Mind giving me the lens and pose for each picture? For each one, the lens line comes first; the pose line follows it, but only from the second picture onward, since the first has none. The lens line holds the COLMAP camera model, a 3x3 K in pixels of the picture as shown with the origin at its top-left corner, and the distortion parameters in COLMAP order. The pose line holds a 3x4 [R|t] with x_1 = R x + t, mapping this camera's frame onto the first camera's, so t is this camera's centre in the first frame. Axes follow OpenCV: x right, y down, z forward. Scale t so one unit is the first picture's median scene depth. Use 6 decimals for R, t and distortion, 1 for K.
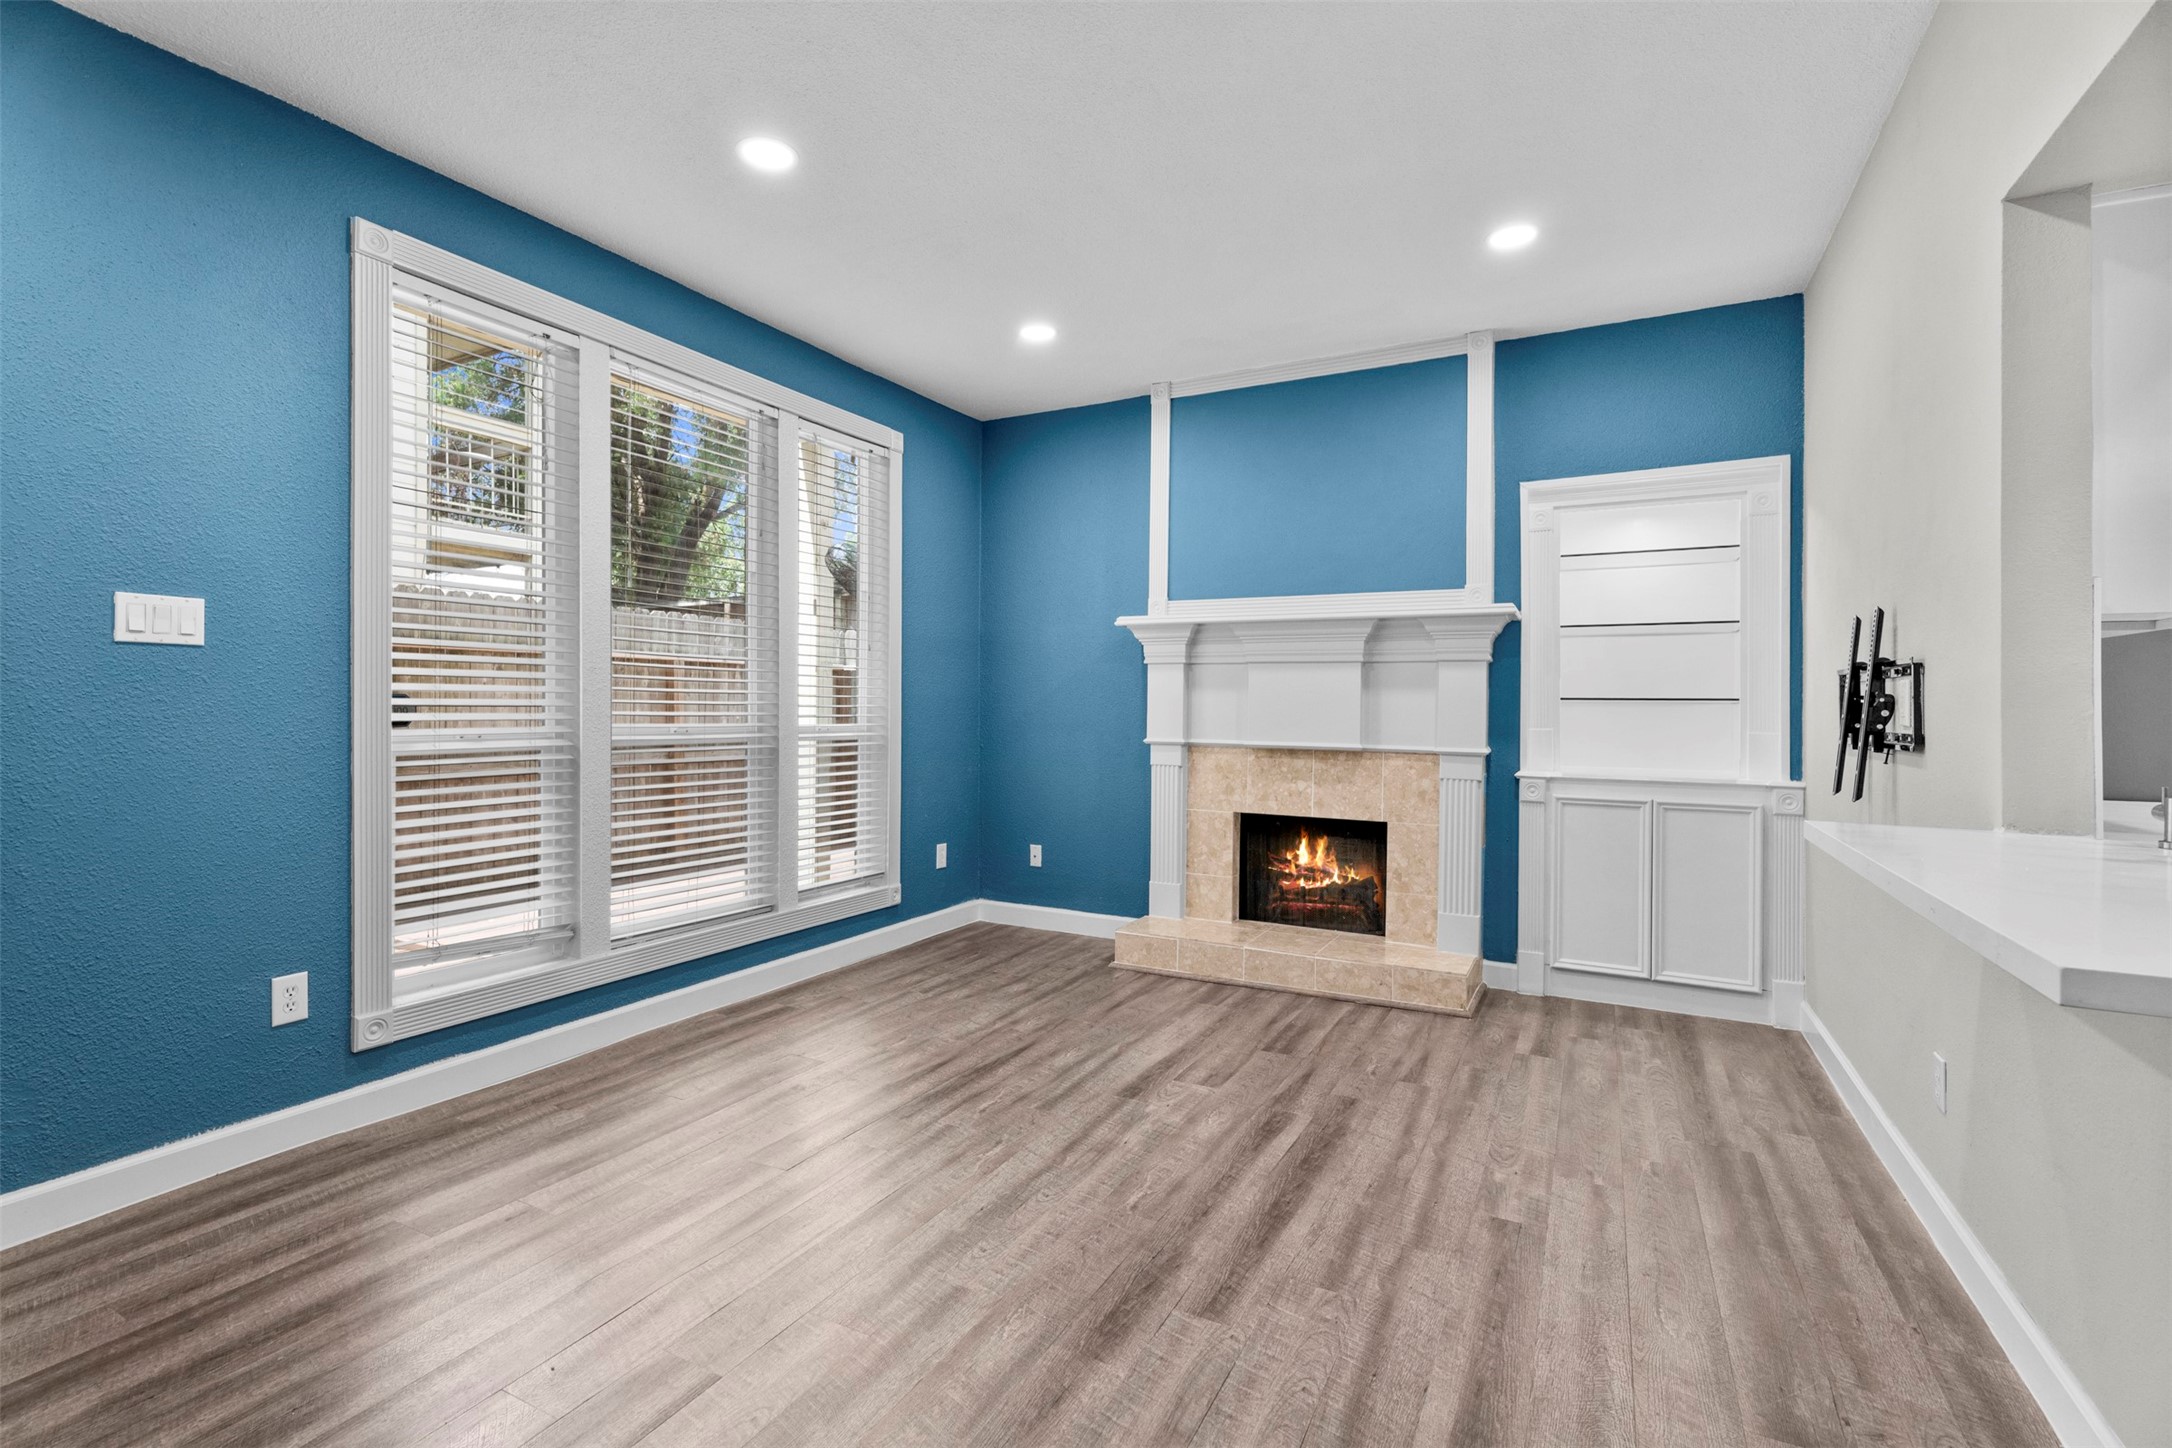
lens RADIAL K [[973.1, 0, 1075.1], [0, 973.1, 706.3], [0, 0, 1]] dist [0.004282, -0.001917]
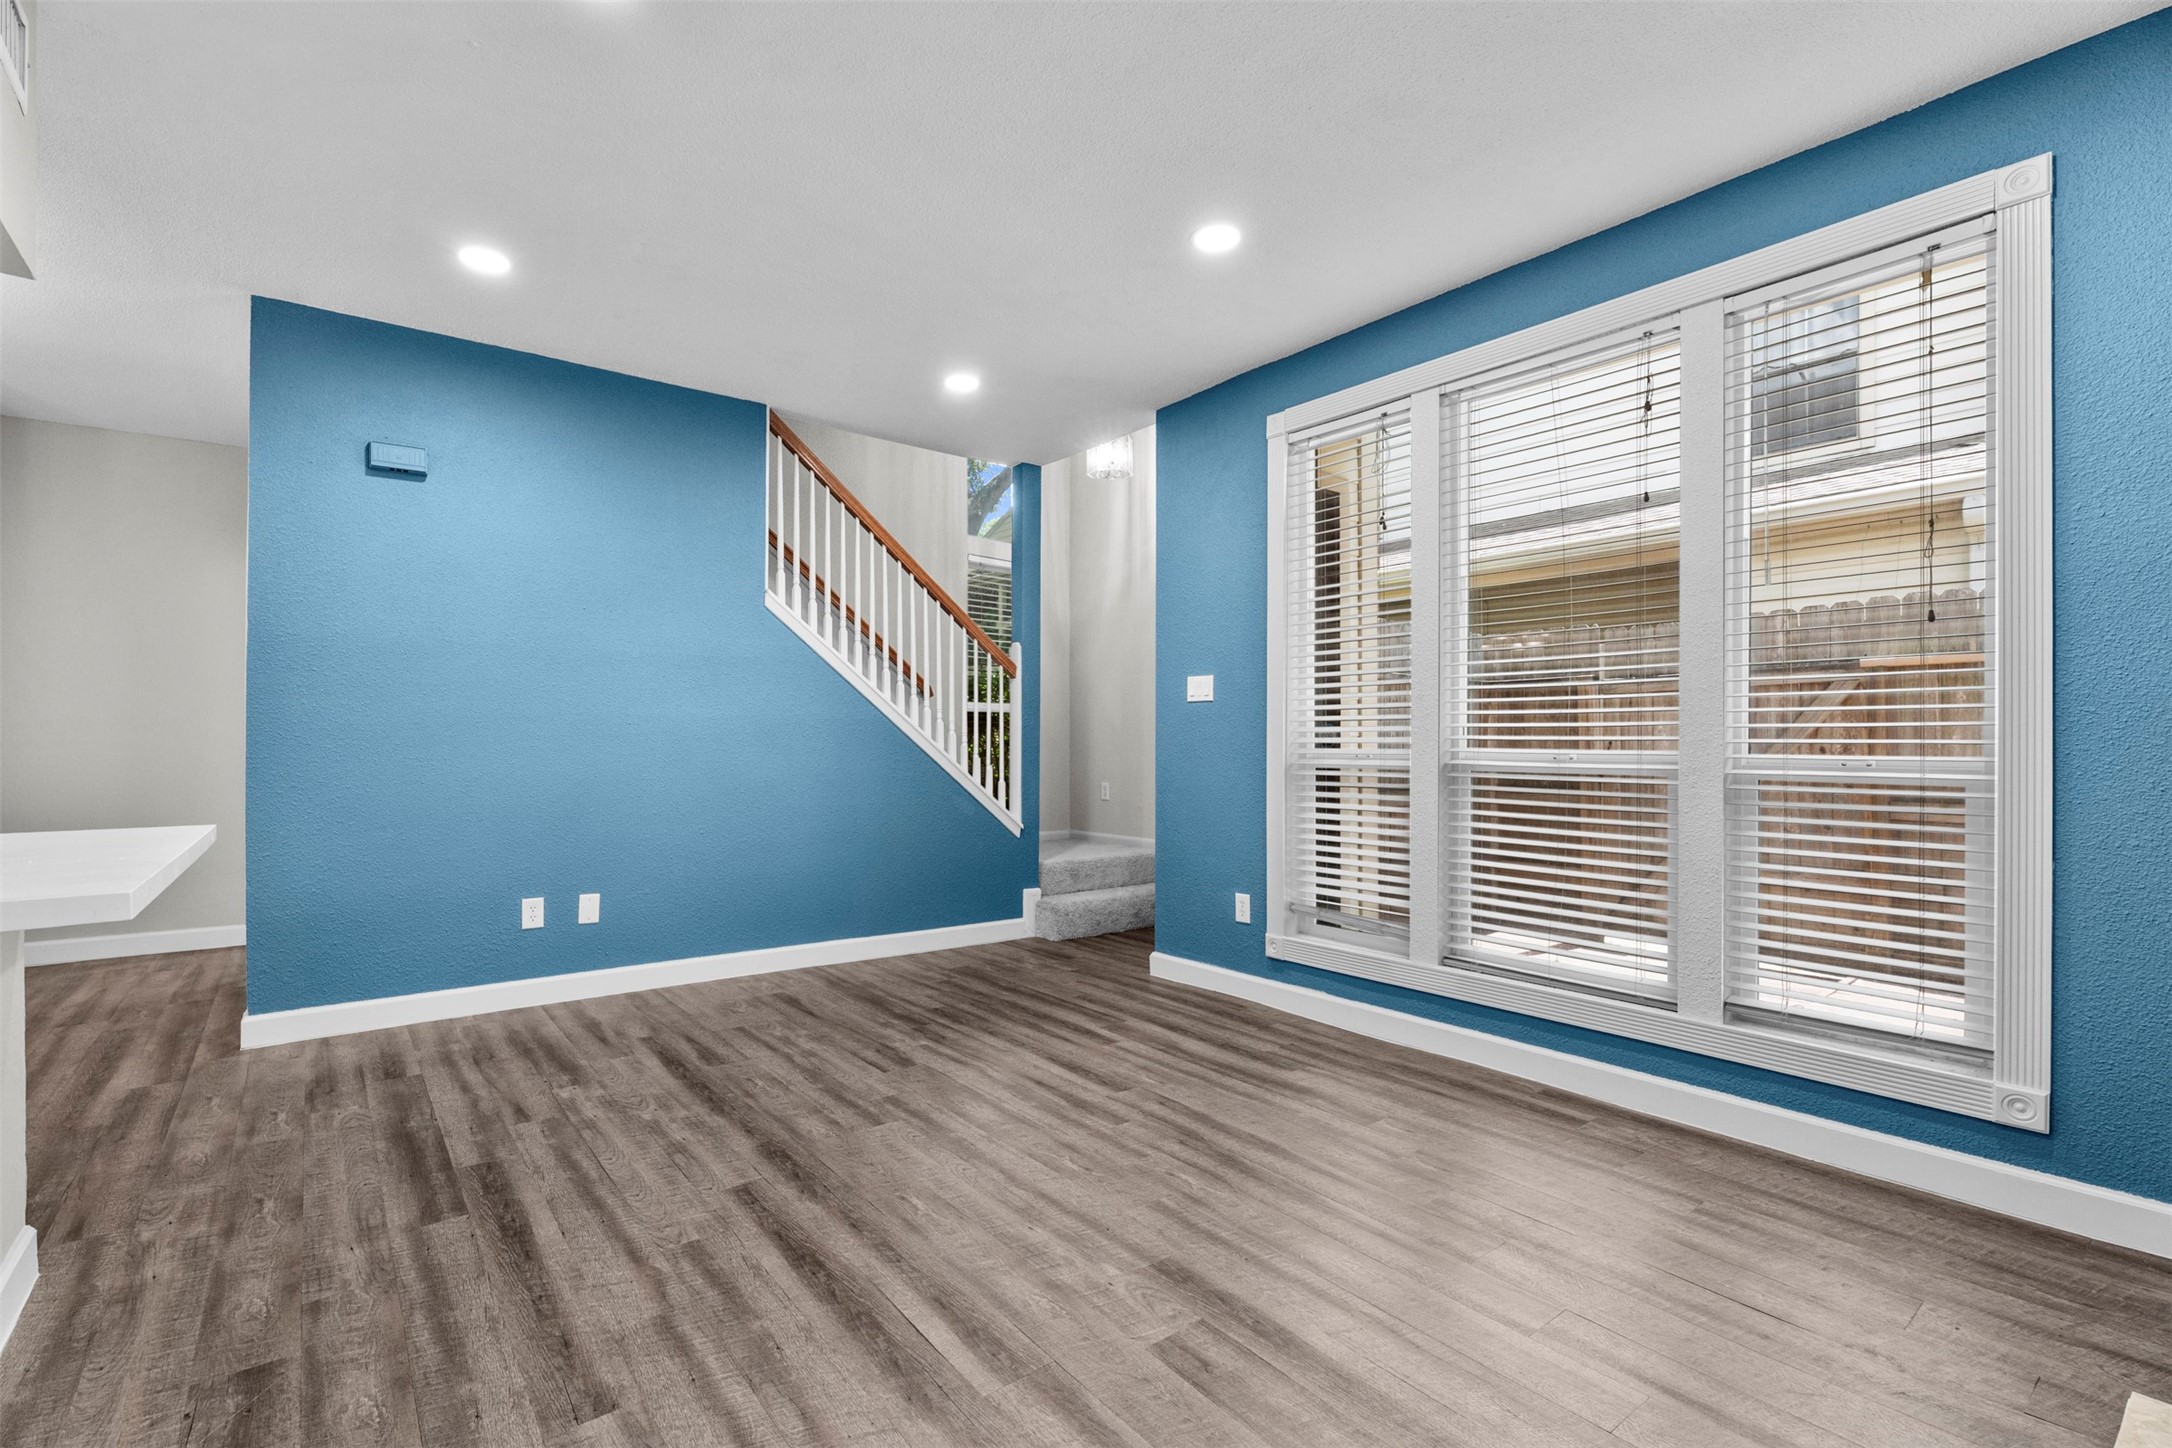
lens RADIAL K [[973.1, 0, 1069.8], [0, 973.1, 737.4], [0, 0, 1]] dist [0.004282, -0.001917]
pose [[-0.405049, -0.006800, -0.914270, 0.669357], [0.002464, 0.999961, -0.008529, 0.016708], [0.914292, -0.005707, -0.405017, 1.117431]]
